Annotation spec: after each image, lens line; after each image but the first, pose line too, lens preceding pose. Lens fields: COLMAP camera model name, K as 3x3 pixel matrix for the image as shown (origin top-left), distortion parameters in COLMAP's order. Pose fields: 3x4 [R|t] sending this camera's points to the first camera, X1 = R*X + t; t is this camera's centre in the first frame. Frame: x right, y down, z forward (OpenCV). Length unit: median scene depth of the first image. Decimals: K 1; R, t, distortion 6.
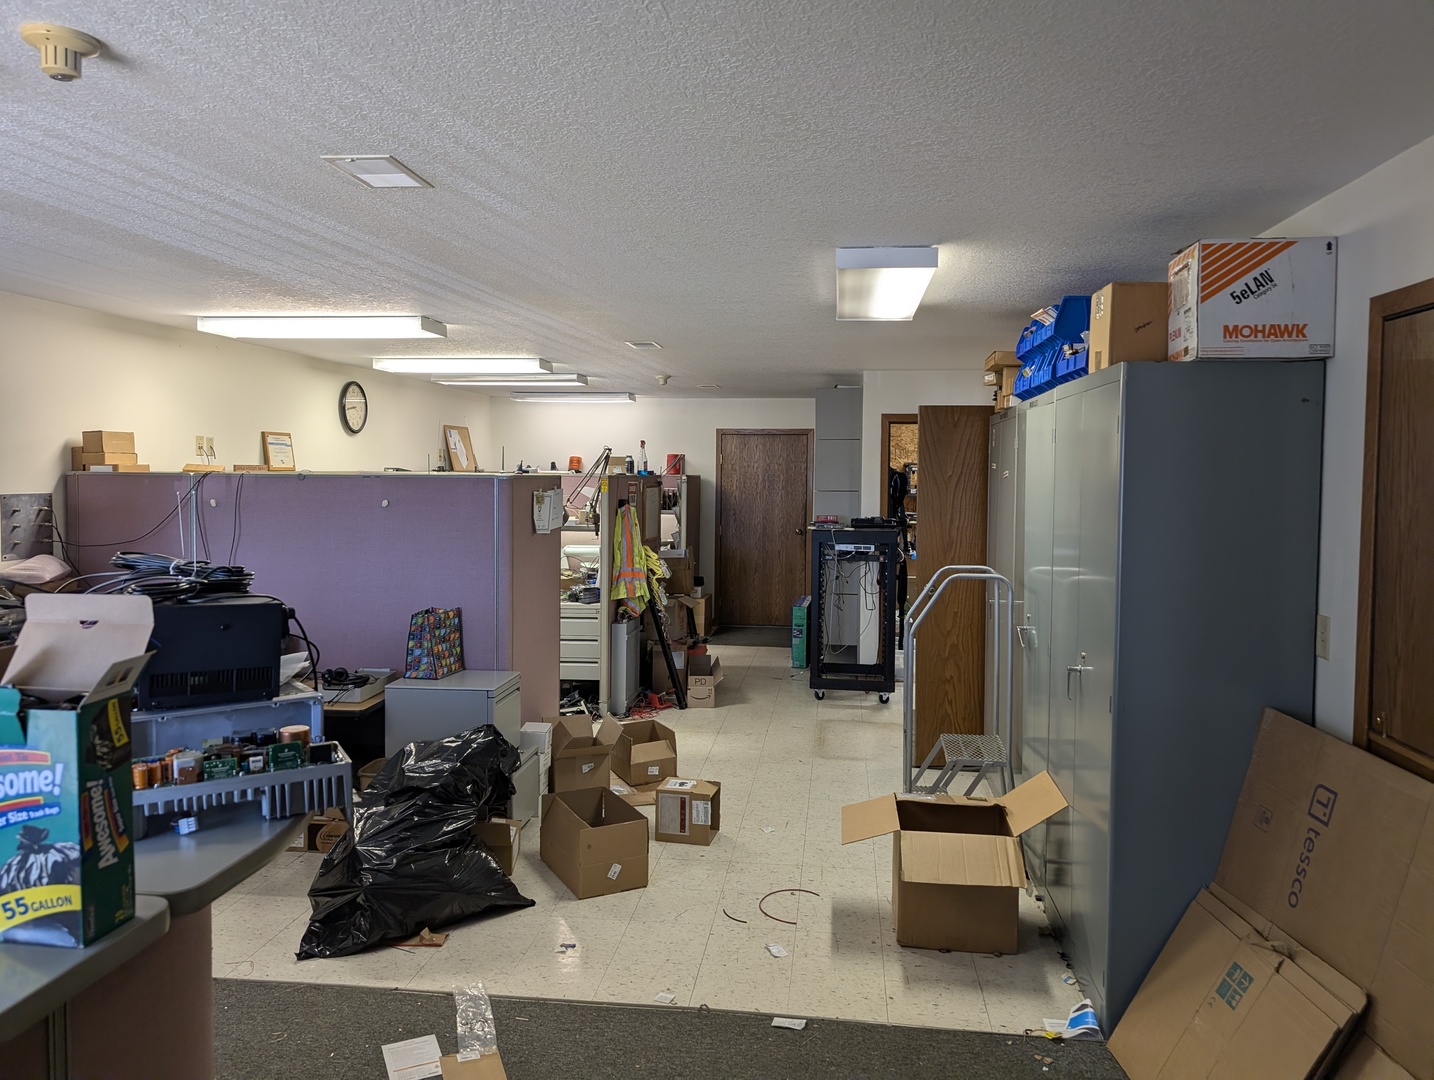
lens RADIAL K [[1018.8, 0, 722.3], [0, 1018.8, 533.6], [0, 0, 1]] dist [0.001645, 0.004430]
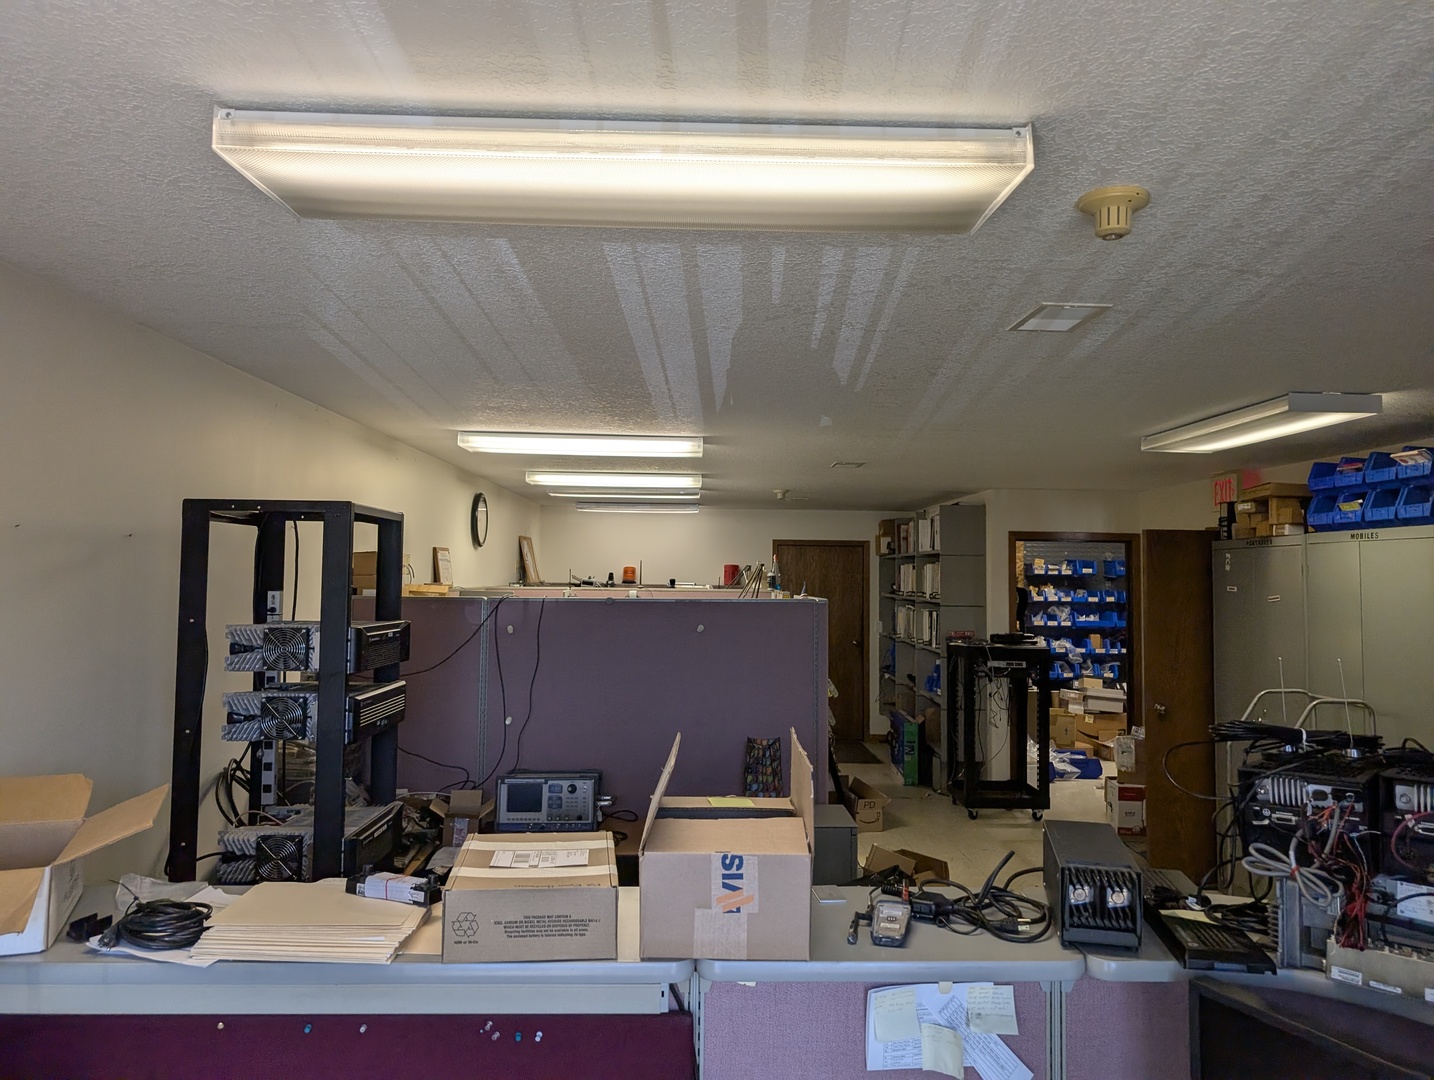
lens RADIAL K [[1018.8, 0, 721.1], [0, 1018.8, 529.8], [0, 0, 1]] dist [0.001645, 0.004430]
pose [[0.991930, 0.008578, 0.126499, -0.277541], [0.004441, 0.994746, -0.102278, -0.016066], [-0.126712, 0.102014, 0.986680, 0.026002]]
